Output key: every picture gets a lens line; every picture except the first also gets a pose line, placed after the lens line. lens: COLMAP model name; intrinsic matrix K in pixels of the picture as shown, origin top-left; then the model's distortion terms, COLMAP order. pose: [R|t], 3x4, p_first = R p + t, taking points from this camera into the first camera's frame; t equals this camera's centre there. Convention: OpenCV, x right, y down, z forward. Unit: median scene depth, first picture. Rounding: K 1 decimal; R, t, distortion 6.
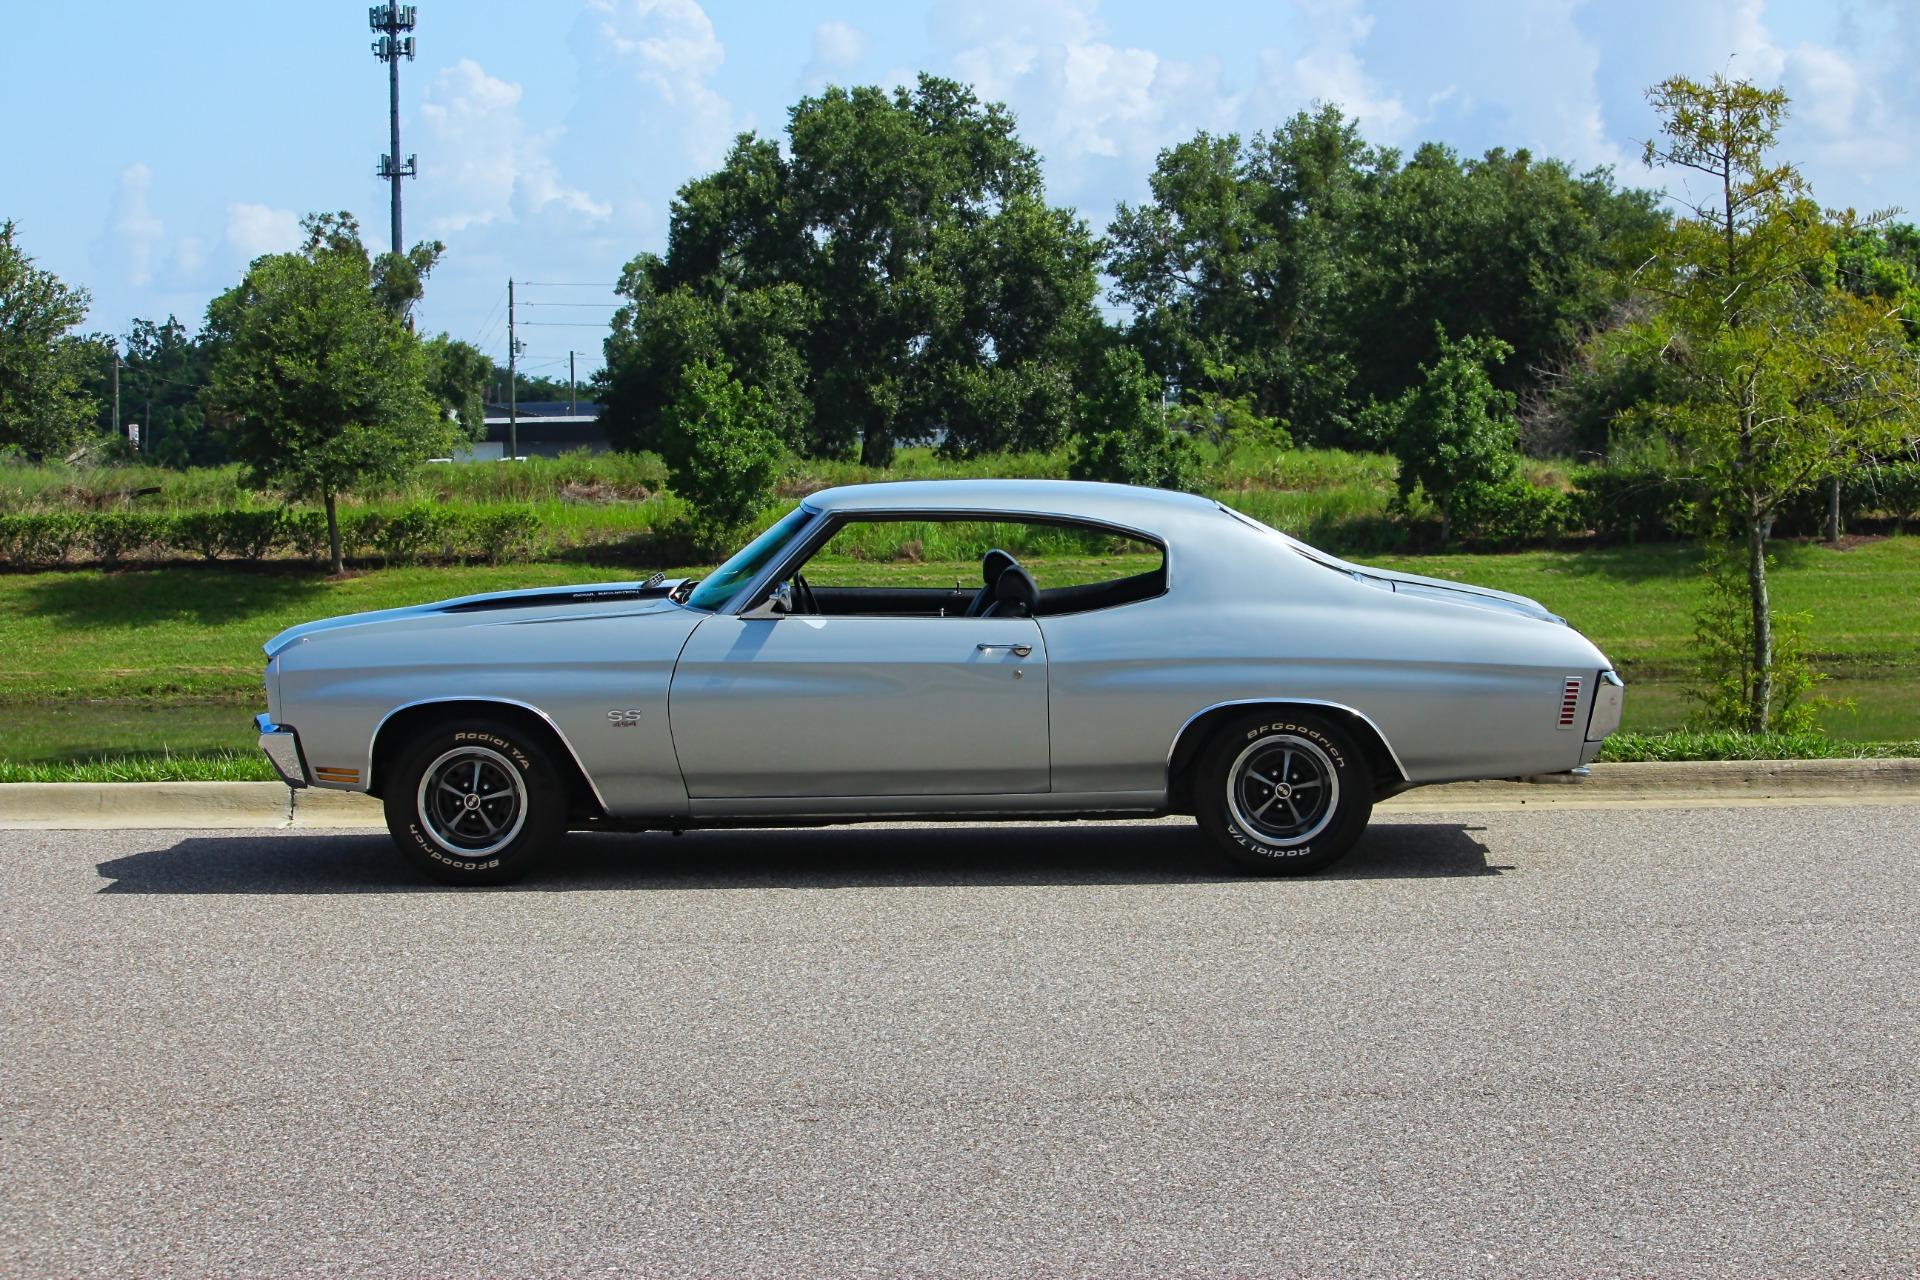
lens RADIAL K [[5064.2, 0, 960.0], [0, 5064.2, 640.0], [0, 0, 1]] dist [-0.410741, -0.347469]
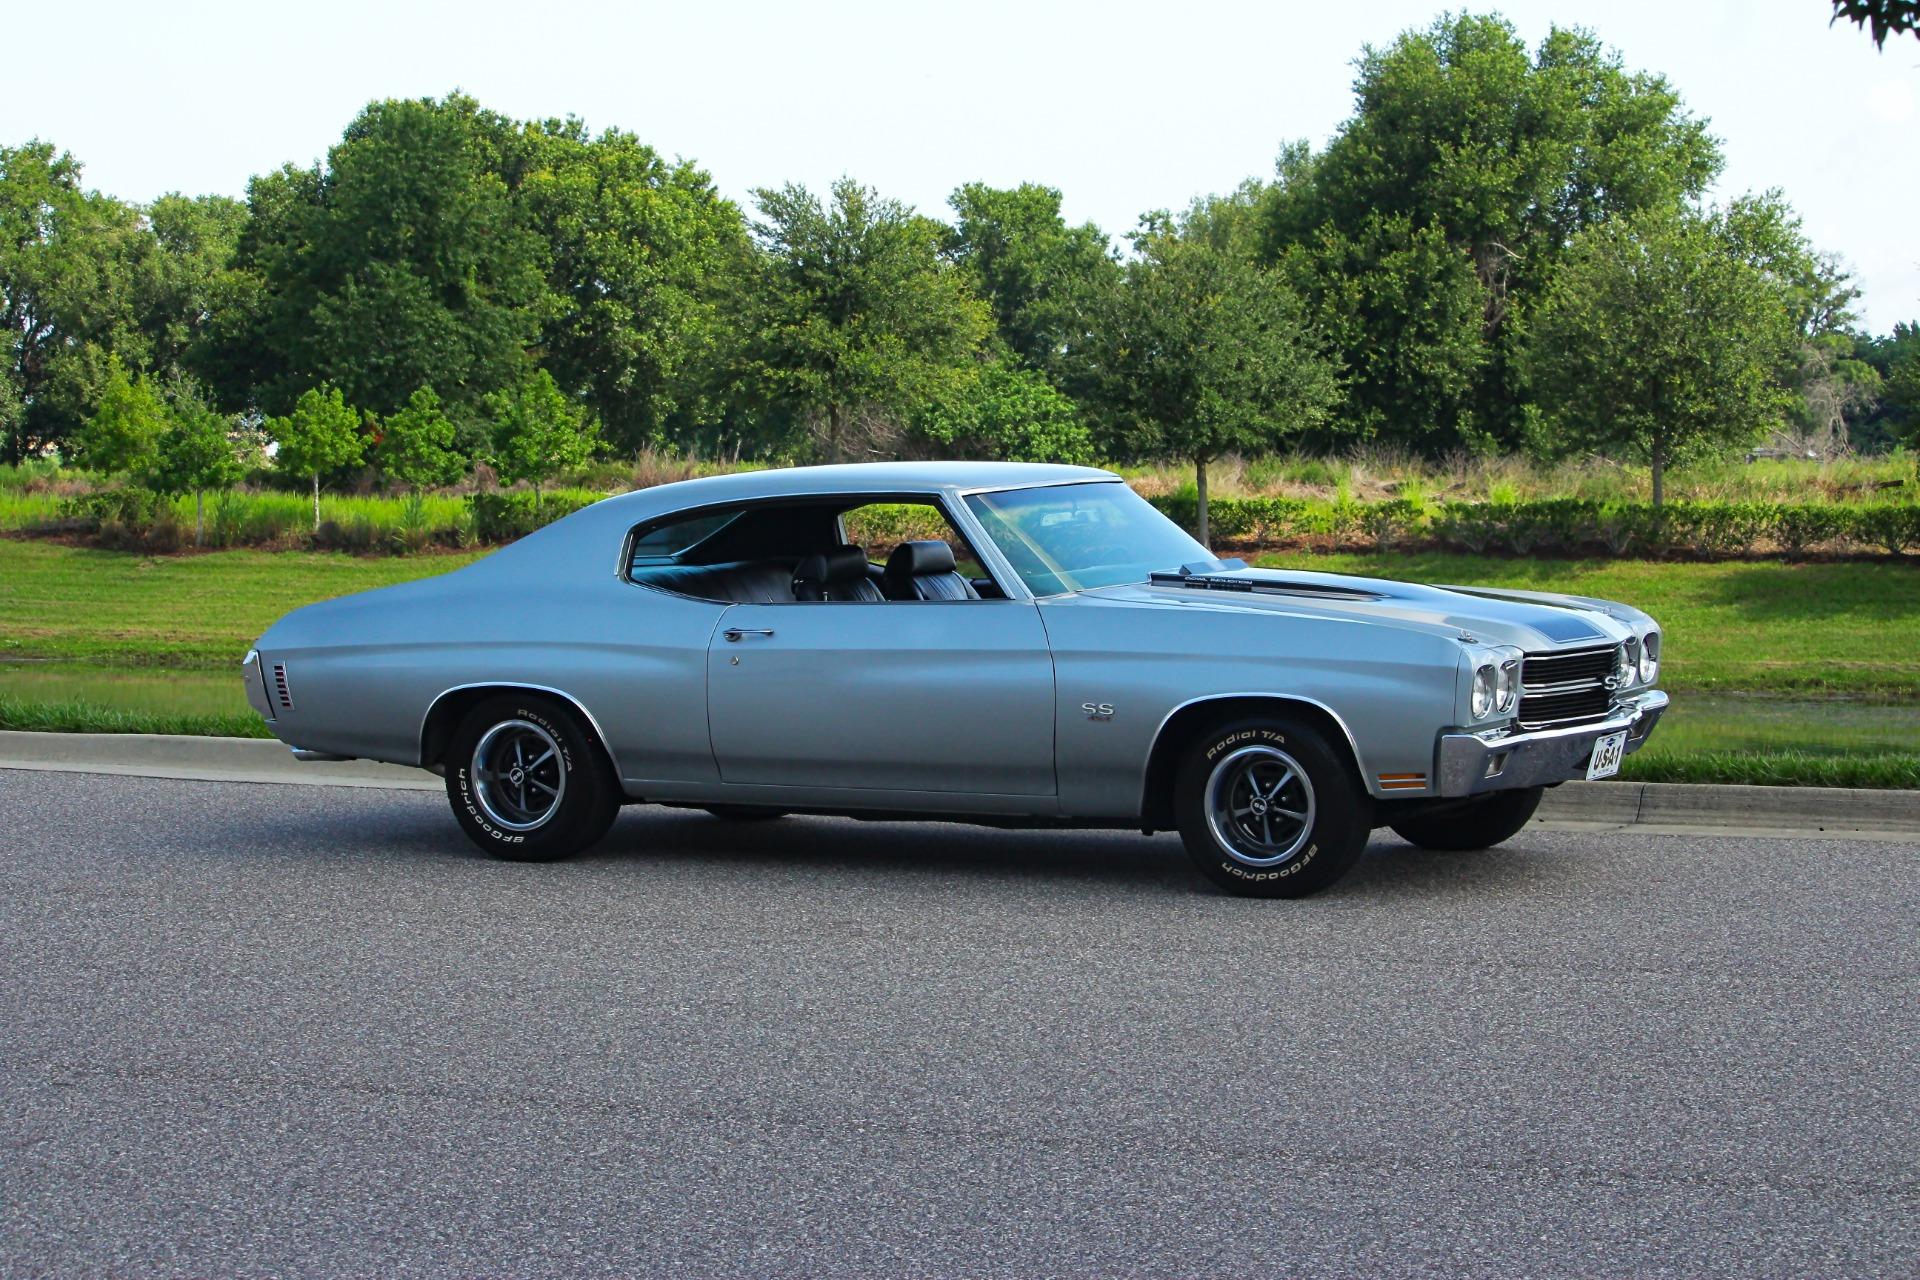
lens RADIAL K [[5064.2, 0, 960.0], [0, 5064.2, 640.0], [0, 0, 1]] dist [-0.410741, -0.347469]
pose [[0.905287, 0.032368, -0.423565, 0.077238], [-0.031916, 0.999457, 0.008163, -0.000988], [0.423600, 0.006129, 0.905829, 0.025209]]
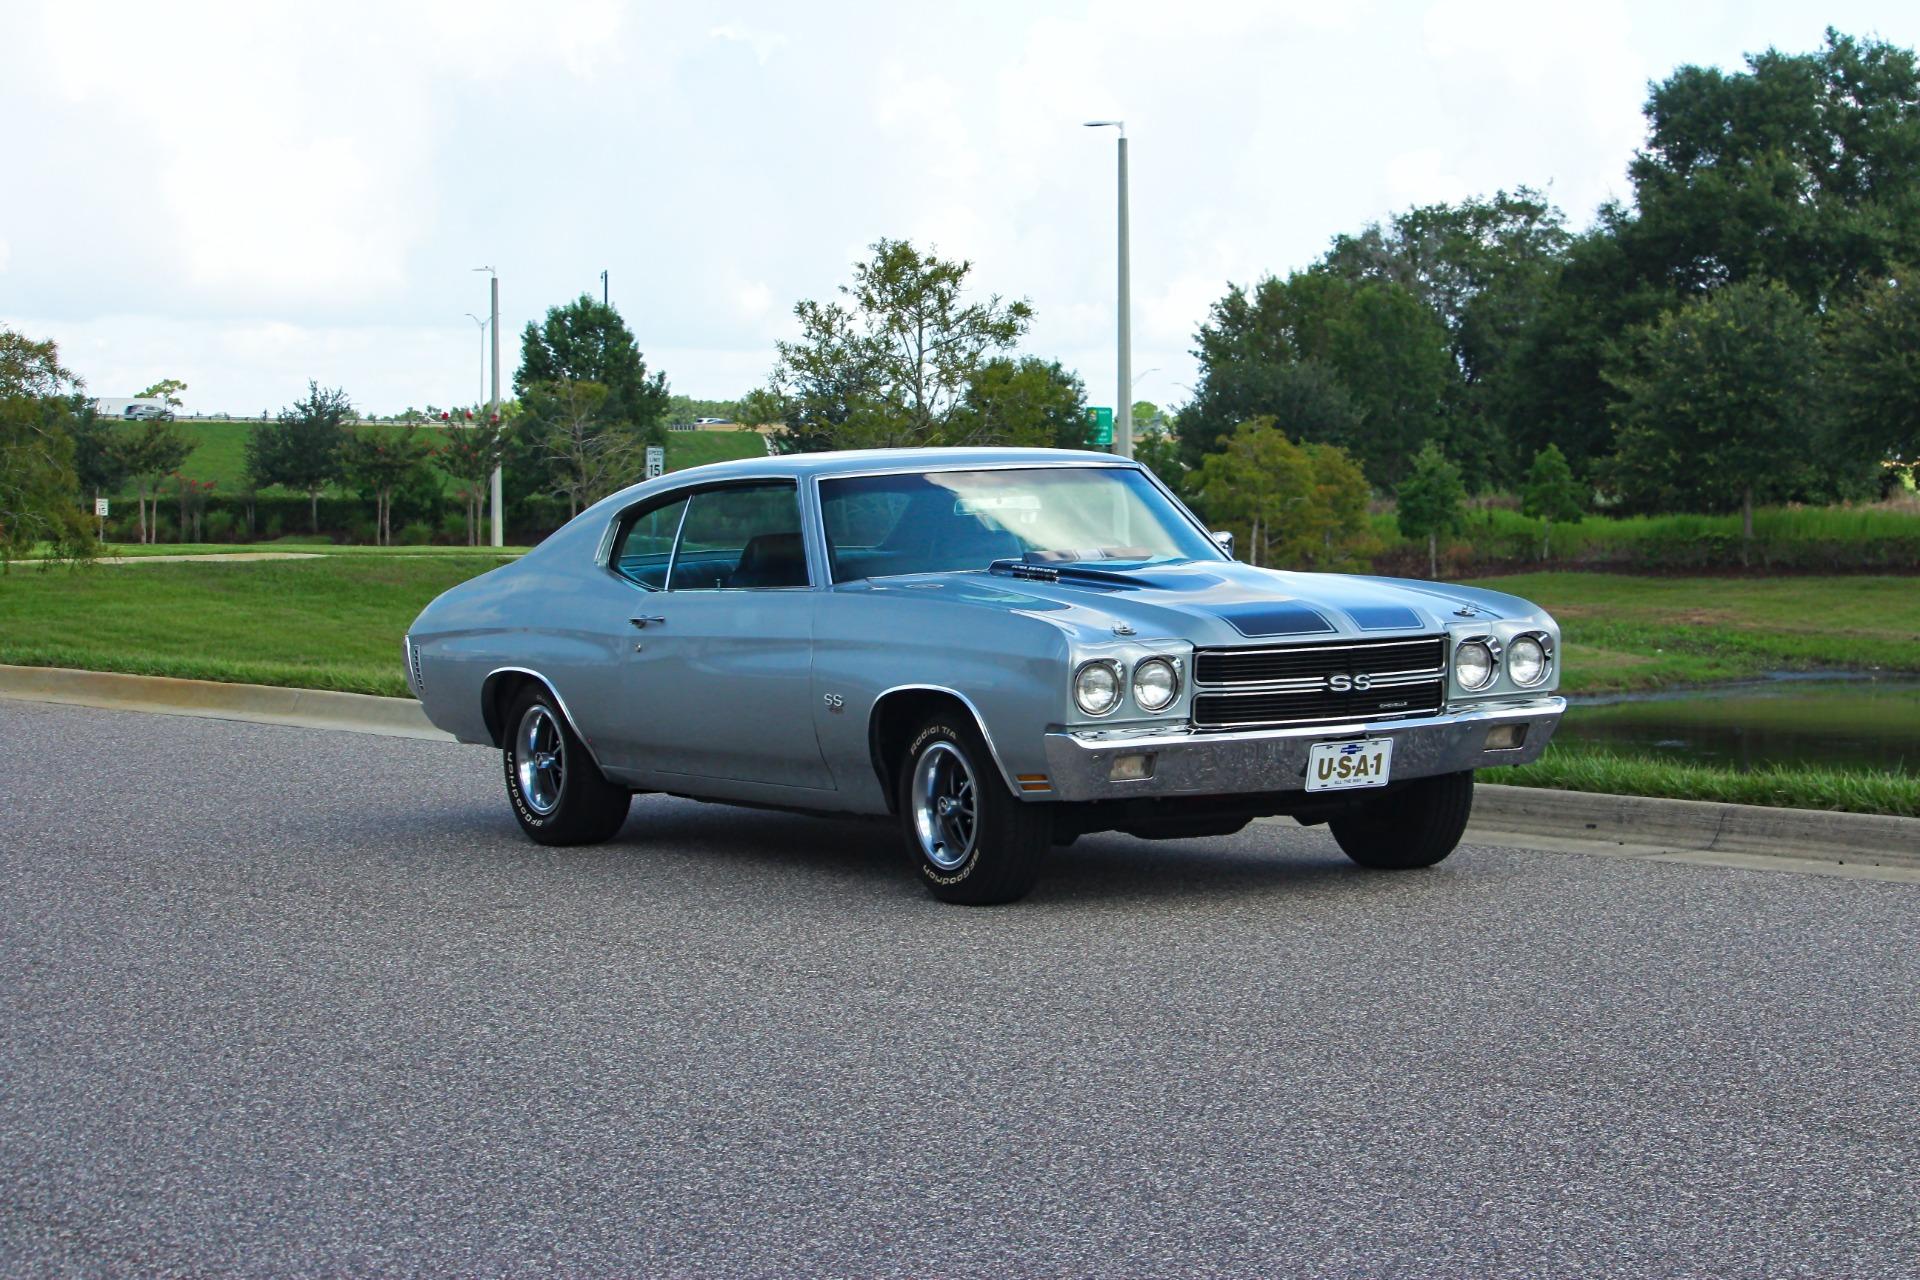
lens RADIAL K [[5014.9, 0, 967.9], [0, 5014.9, 705.6], [0, 0, 1]] dist [-0.344195, 0.450153]
pose [[0.549544, 0.049434, -0.834001, 0.139163], [-0.038111, 0.998692, 0.034084, -0.002714], [0.834595, 0.013054, 0.550709, 0.089205]]
